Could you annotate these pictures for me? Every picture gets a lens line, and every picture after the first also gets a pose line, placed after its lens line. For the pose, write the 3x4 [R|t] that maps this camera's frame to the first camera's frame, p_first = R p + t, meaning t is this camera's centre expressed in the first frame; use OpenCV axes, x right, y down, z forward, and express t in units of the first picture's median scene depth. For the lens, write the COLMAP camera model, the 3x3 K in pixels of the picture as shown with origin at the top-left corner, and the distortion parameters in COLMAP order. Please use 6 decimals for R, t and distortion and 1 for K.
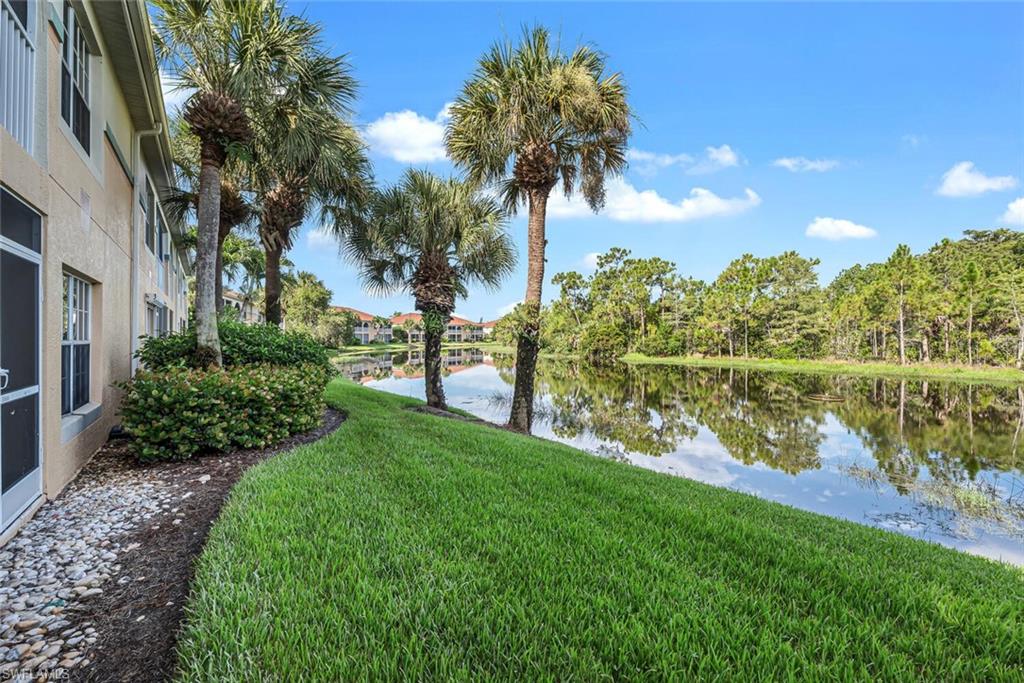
lens RADIAL K [[413.8, 0, 506.5], [0, 413.8, 336.0], [0, 0, 1]] dist [0.003000, 0.000643]
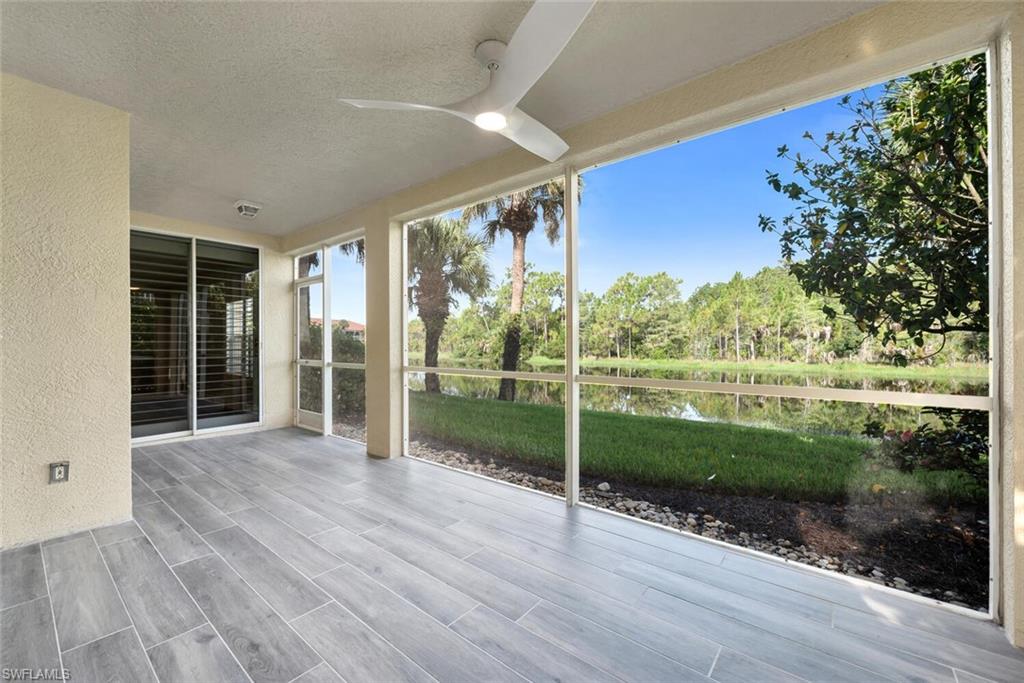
lens RADIAL K [[413.8, 0, 500.5], [0, 413.8, 341.5], [0, 0, 1]] dist [0.003000, 0.000643]
pose [[0.971372, 0.000531, 0.237565, -0.073247], [-0.000078, 0.999998, -0.001916, 0.004732], [-0.237565, 0.001842, 0.971370, -0.079230]]
